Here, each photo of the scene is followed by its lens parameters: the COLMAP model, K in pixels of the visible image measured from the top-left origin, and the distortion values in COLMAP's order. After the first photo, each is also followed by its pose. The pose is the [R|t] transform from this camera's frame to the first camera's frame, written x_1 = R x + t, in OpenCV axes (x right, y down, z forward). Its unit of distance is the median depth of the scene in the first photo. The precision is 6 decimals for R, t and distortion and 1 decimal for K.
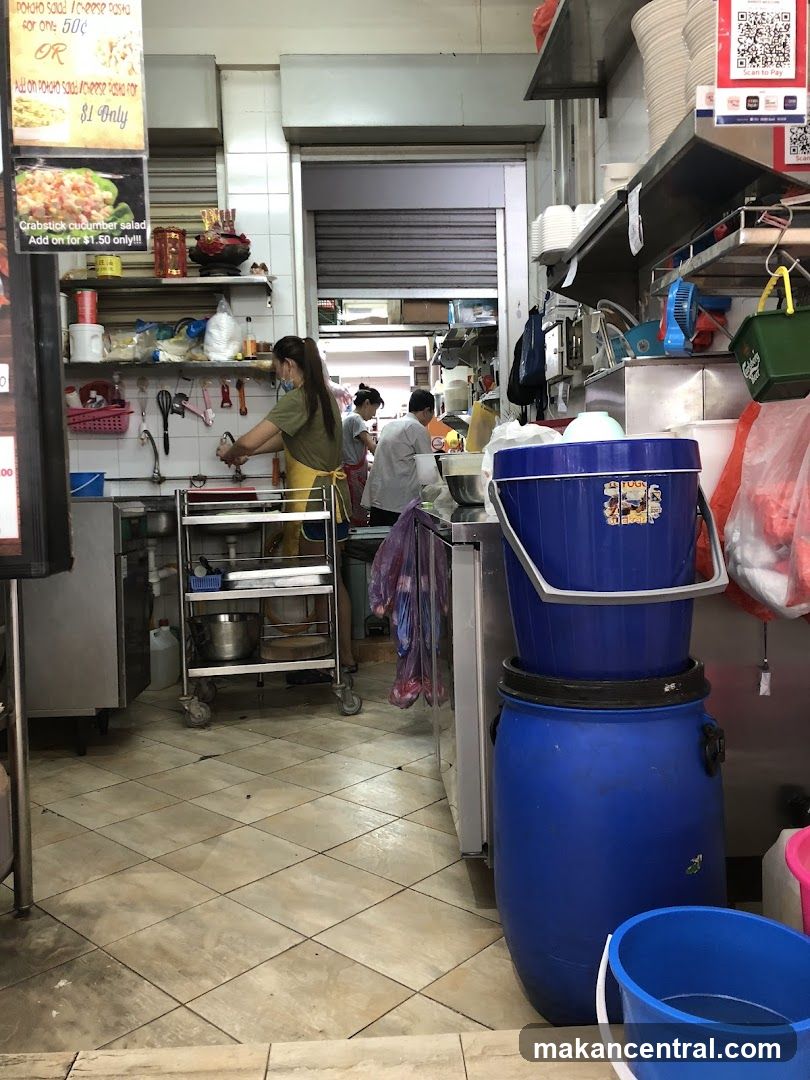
lens RADIAL K [[842.0, 0, 405.0], [0, 842.0, 540.0], [0, 0, 1]] dist [0.010112, 0.008469]
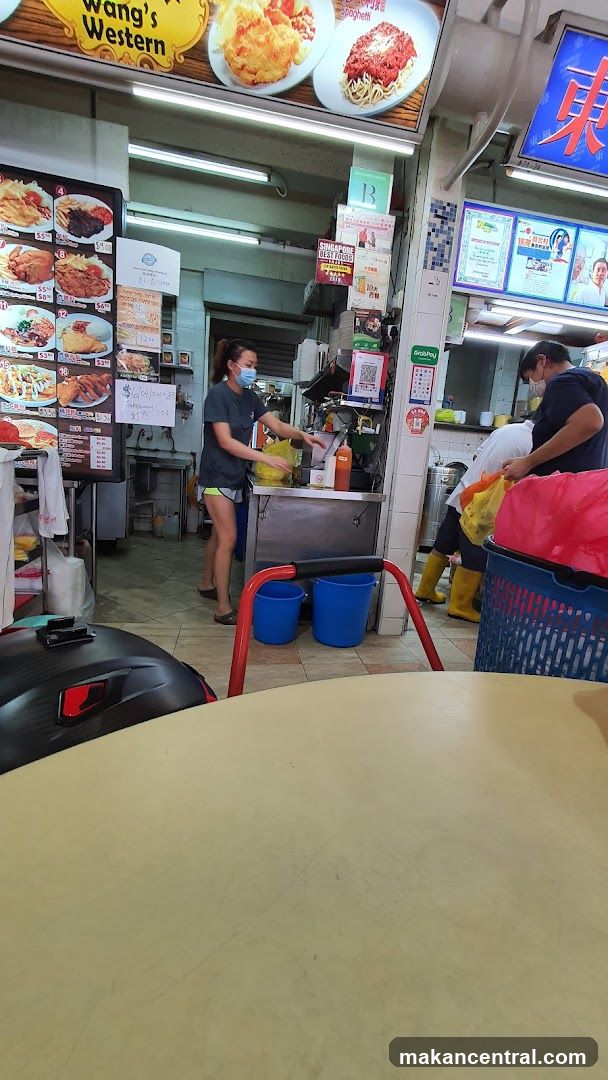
lens RADIAL K [[438.4, 0, 304.0], [0, 438.4, 540.0], [0, 0, 1]] dist [0.001820, -0.000139]
pose [[0.988004, 0.084024, 0.129569, 0.026842], [-0.098196, 0.989379, 0.107175, 0.003928], [-0.119188, -0.118612, 0.985761, -0.294466]]
